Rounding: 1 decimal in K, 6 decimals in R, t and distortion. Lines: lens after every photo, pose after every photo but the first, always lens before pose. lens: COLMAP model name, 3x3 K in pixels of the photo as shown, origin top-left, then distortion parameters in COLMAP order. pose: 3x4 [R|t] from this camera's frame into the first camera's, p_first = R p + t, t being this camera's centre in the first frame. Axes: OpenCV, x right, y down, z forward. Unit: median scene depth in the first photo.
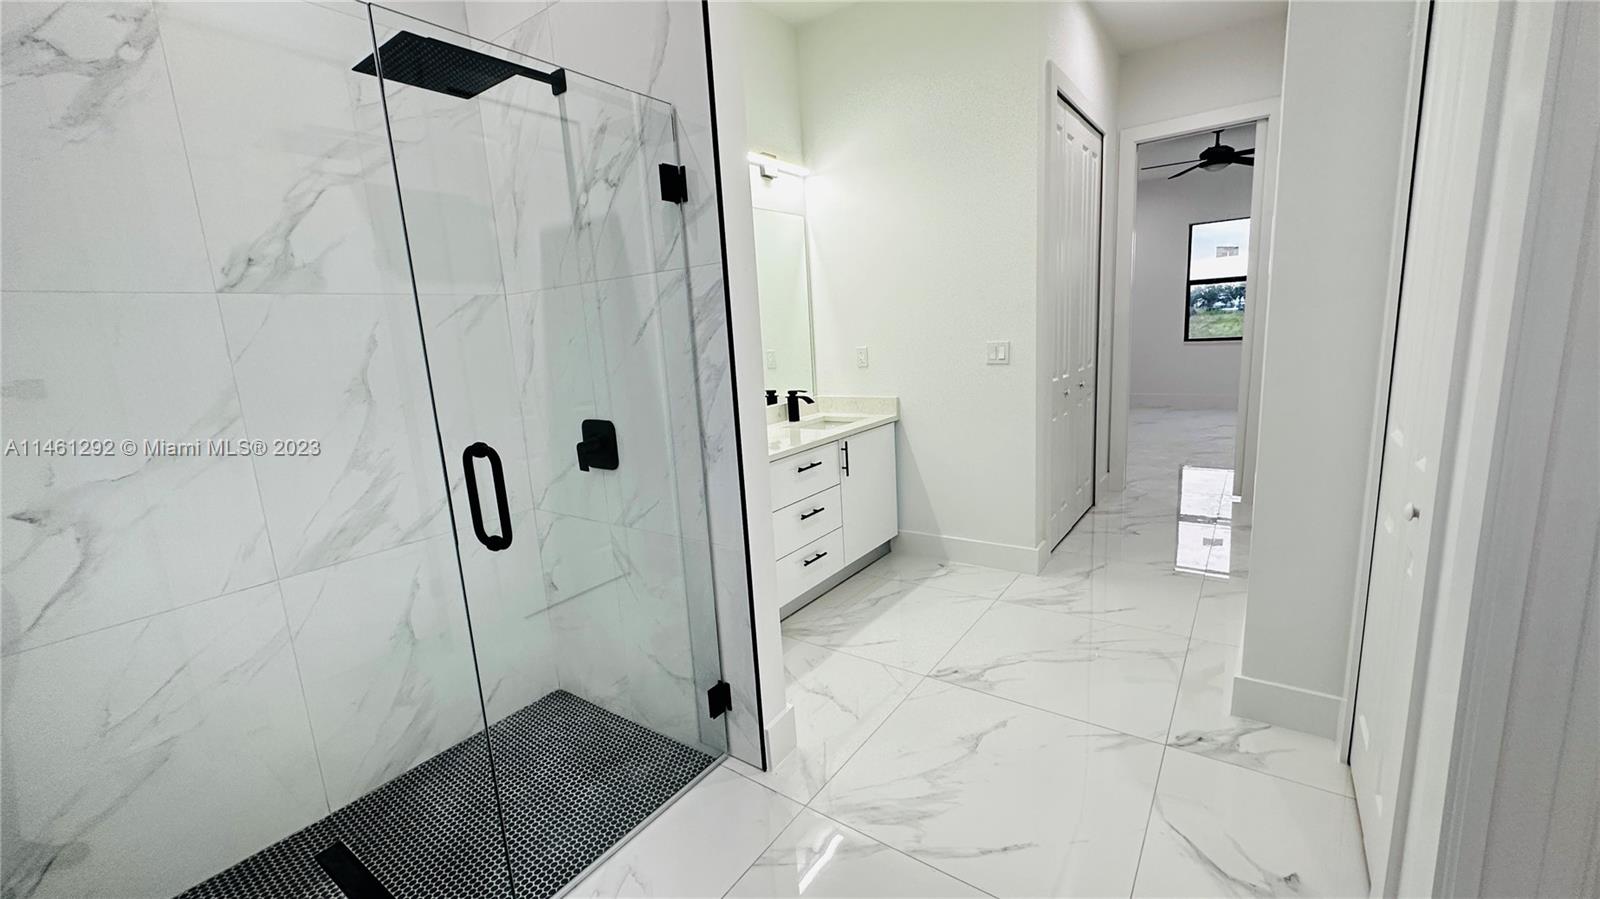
lens RADIAL K [[641.6, 0, 798.6], [0, 641.6, 442.1], [0, 0, 1]] dist [0.000727, 0.000047]
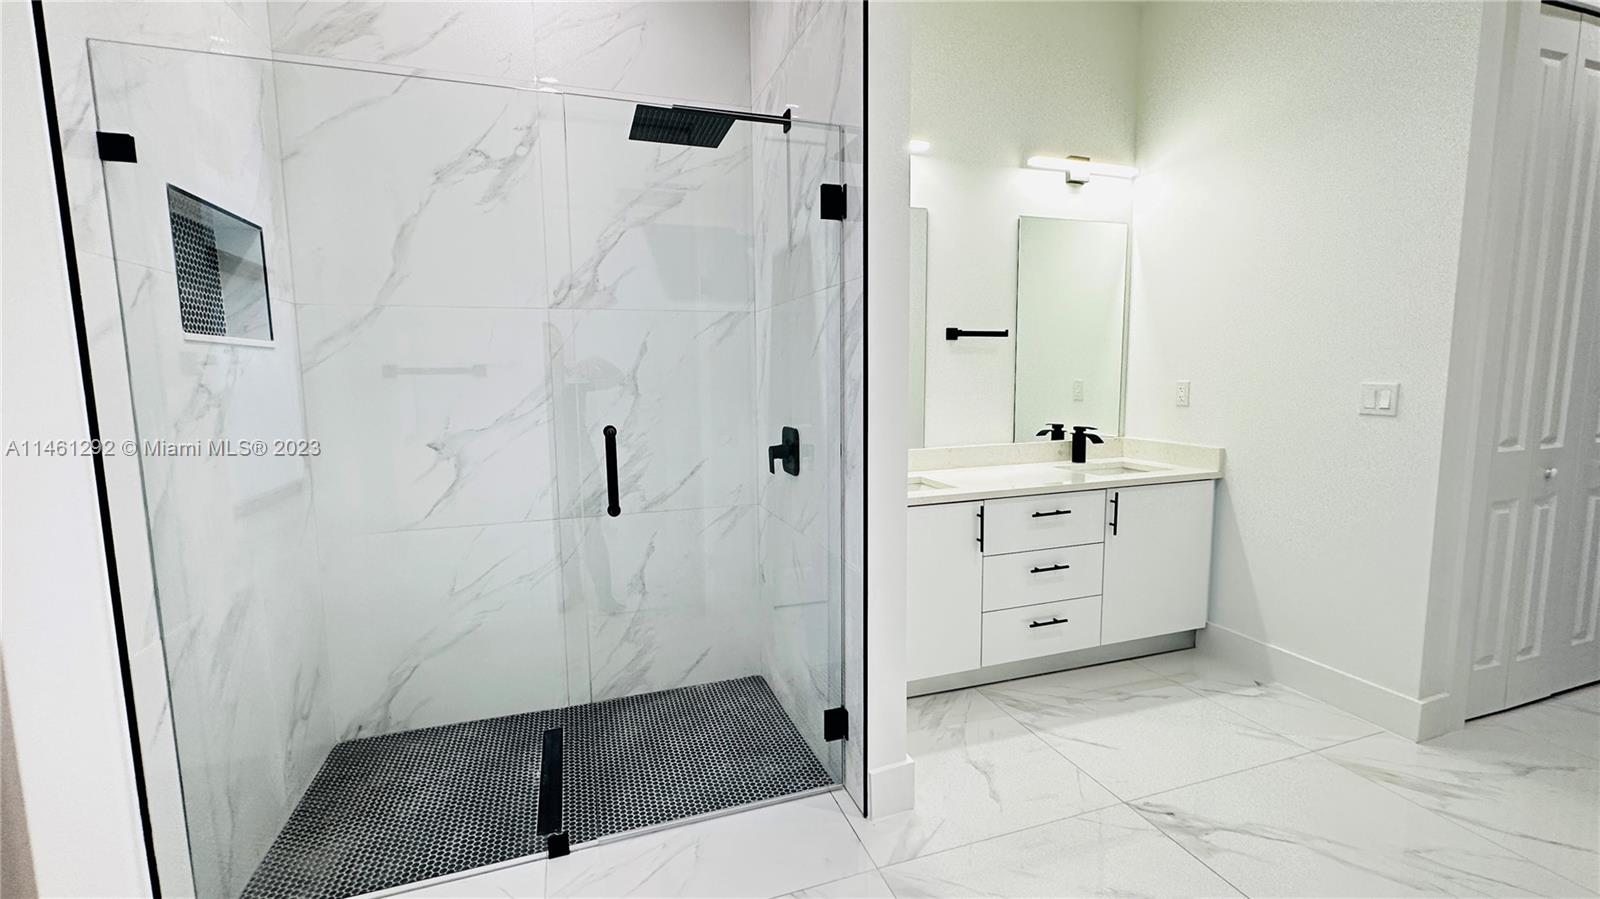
lens RADIAL K [[671.5, 0, 796.4], [0, 671.5, 440.2], [0, 0, 1]] dist [0.000813, 0.000184]
pose [[0.814775, 0.108734, -0.569490, 0.274518], [-0.137156, 0.990524, -0.007108, -0.005786], [0.563320, 0.083900, 0.821968, 0.075290]]
